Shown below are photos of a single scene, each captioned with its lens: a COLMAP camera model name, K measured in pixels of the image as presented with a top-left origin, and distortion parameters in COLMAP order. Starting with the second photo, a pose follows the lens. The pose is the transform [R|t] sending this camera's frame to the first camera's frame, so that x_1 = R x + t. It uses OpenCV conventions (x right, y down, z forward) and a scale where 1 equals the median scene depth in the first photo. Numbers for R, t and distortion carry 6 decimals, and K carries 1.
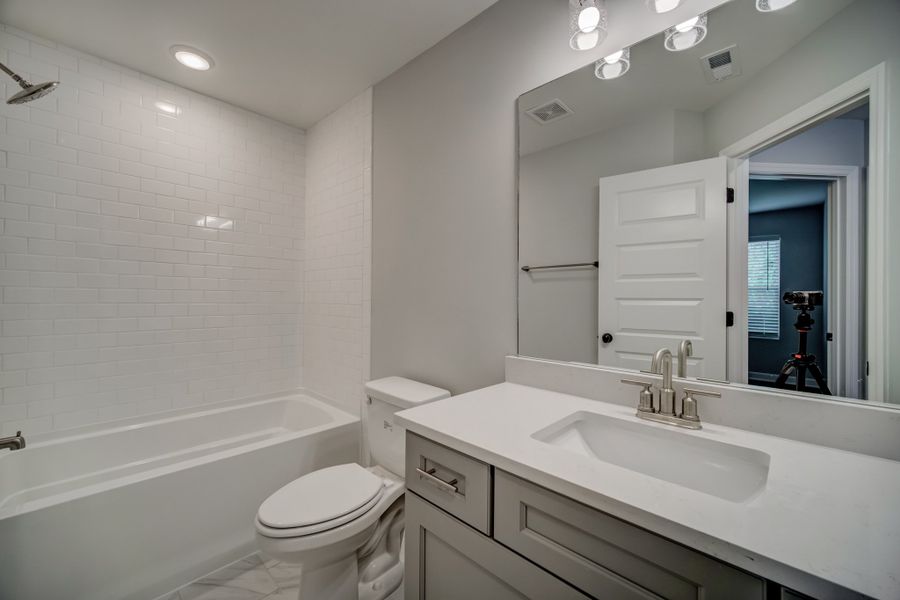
lens RADIAL K [[355.3, 0, 455.8], [0, 355.3, 296.7], [0, 0, 1]] dist [-0.004571, 0.000700]
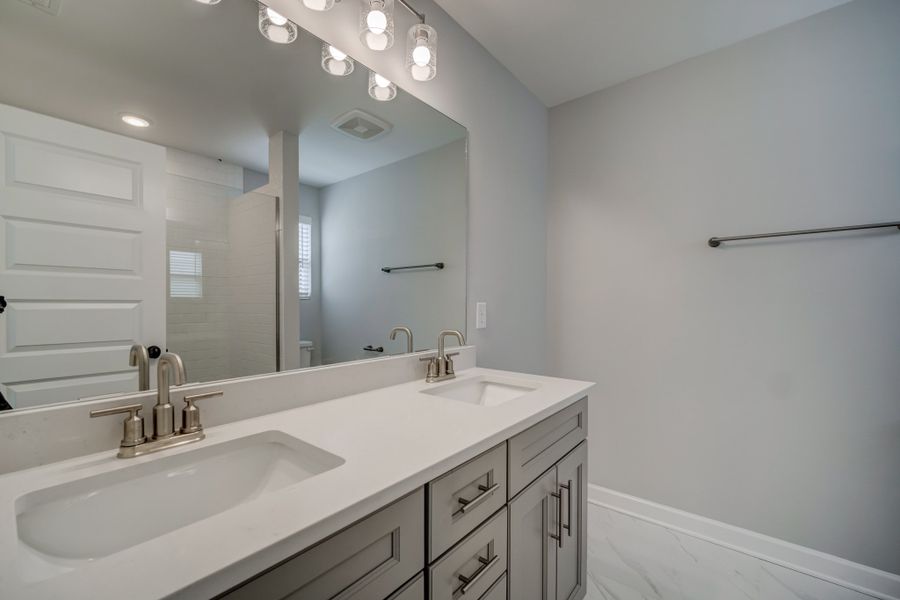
lens RADIAL K [[369.0, 0, 450.3], [0, 369.0, 302.6], [0, 0, 1]] dist [-0.001175, -0.000027]
pose [[-0.039214, -0.007400, 0.999203, -0.294871], [0.005925, 0.999953, 0.007638, 0.011130], [-0.999213, 0.006220, -0.039169, 0.348247]]
